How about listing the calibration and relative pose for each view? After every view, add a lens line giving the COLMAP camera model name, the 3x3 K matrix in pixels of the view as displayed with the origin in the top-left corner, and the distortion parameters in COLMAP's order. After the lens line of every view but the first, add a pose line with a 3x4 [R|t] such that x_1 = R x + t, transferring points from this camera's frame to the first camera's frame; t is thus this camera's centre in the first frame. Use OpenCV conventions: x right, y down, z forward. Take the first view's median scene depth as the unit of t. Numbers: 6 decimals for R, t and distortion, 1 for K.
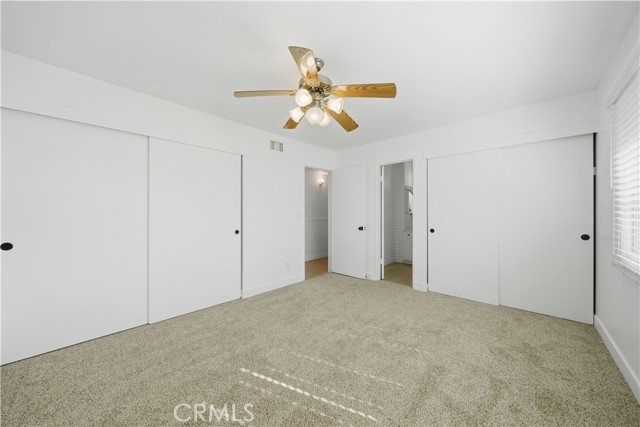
lens RADIAL K [[228.6, 0, 321.5], [0, 228.6, 213.3], [0, 0, 1]] dist [-0.002135, -0.000214]
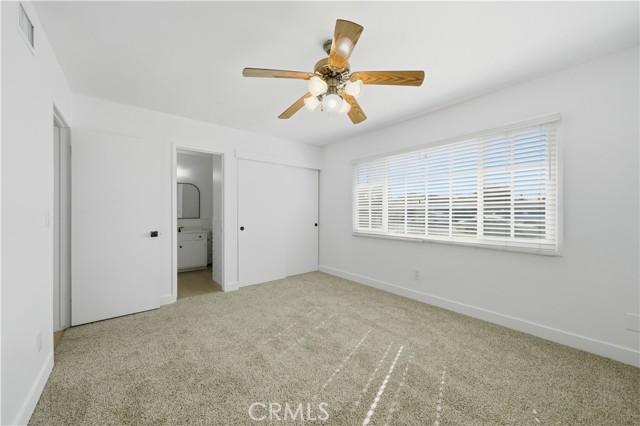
lens RADIAL K [[232.4, 0, 321.0], [0, 232.4, 212.4], [0, 0, 1]] dist [-0.005877, 0.000091]
pose [[0.140362, -0.000455, 0.990100, -0.726698], [0.003144, 0.999995, 0.000014, 0.004406], [-0.990095, 0.003111, 0.140363, 0.701845]]
